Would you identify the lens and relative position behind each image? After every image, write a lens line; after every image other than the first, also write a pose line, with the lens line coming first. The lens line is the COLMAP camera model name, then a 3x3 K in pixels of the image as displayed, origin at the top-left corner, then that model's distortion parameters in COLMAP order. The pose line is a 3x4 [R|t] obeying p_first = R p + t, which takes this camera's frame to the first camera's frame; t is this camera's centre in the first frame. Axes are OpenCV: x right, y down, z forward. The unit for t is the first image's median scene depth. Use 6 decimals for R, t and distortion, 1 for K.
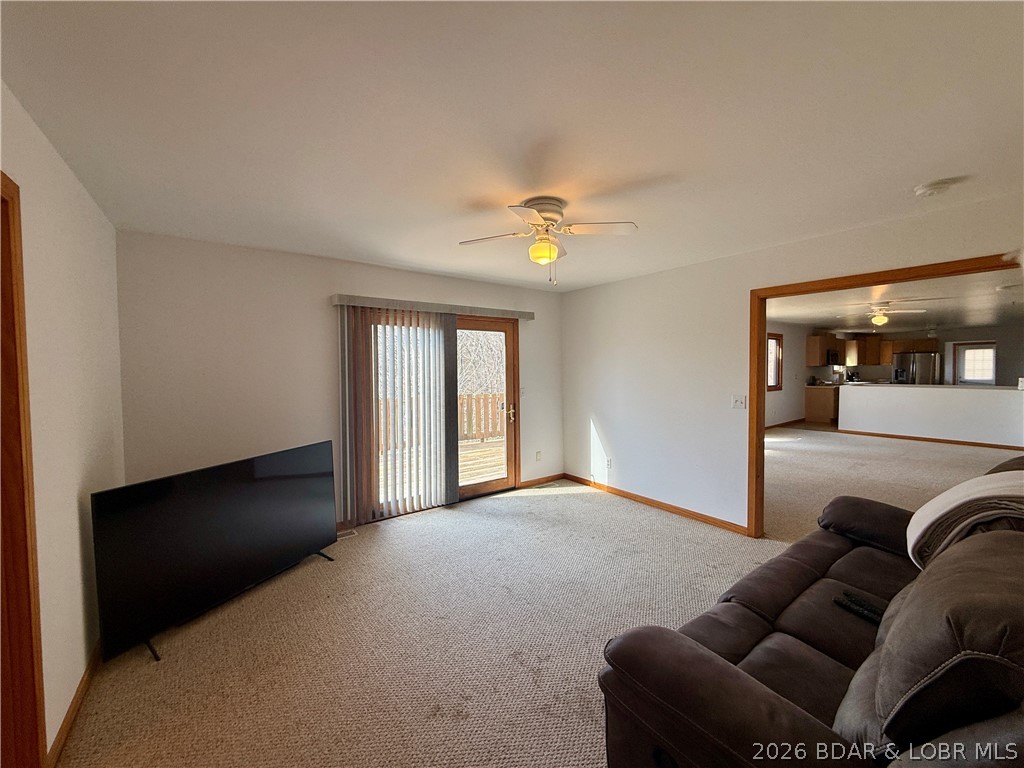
lens RADIAL K [[410.0, 0, 506.5], [0, 410.0, 386.3], [0, 0, 1]] dist [0.000952, 0.000102]
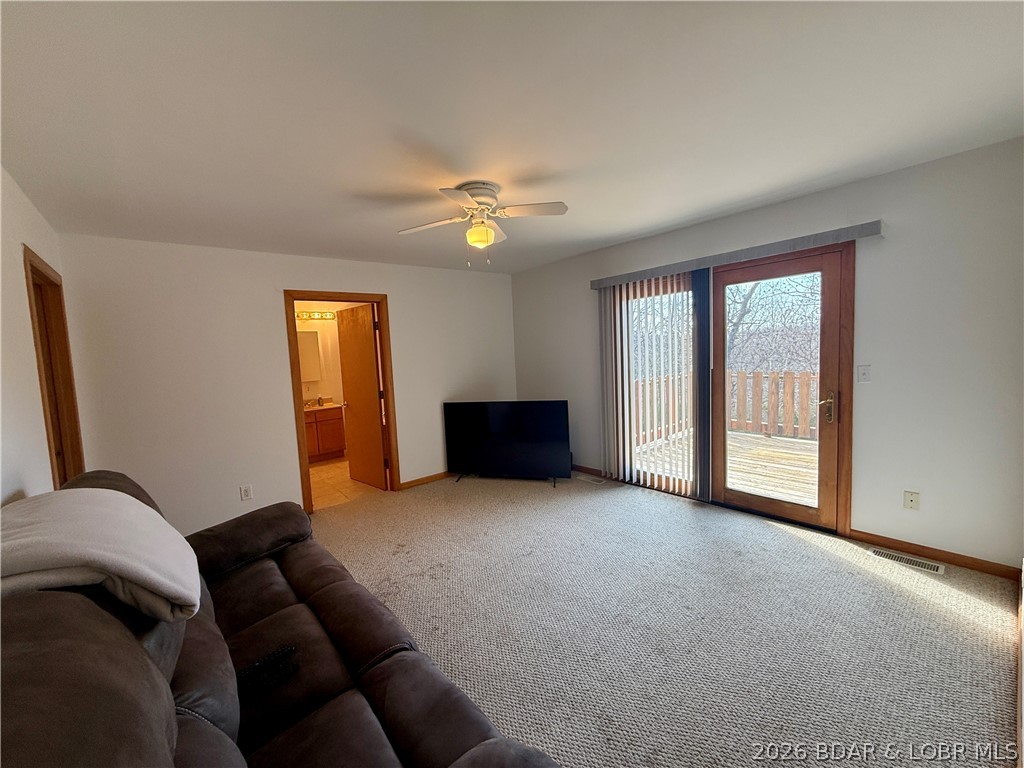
lens RADIAL K [[410.0, 0, 504.6], [0, 410.0, 382.1], [0, 0, 1]] dist [0.000952, 0.000102]
pose [[0.058129, 0.084012, -0.994768, 0.623284], [0.011026, 0.996338, 0.084788, -0.027488], [0.998248, -0.015897, 0.056990, 0.538271]]
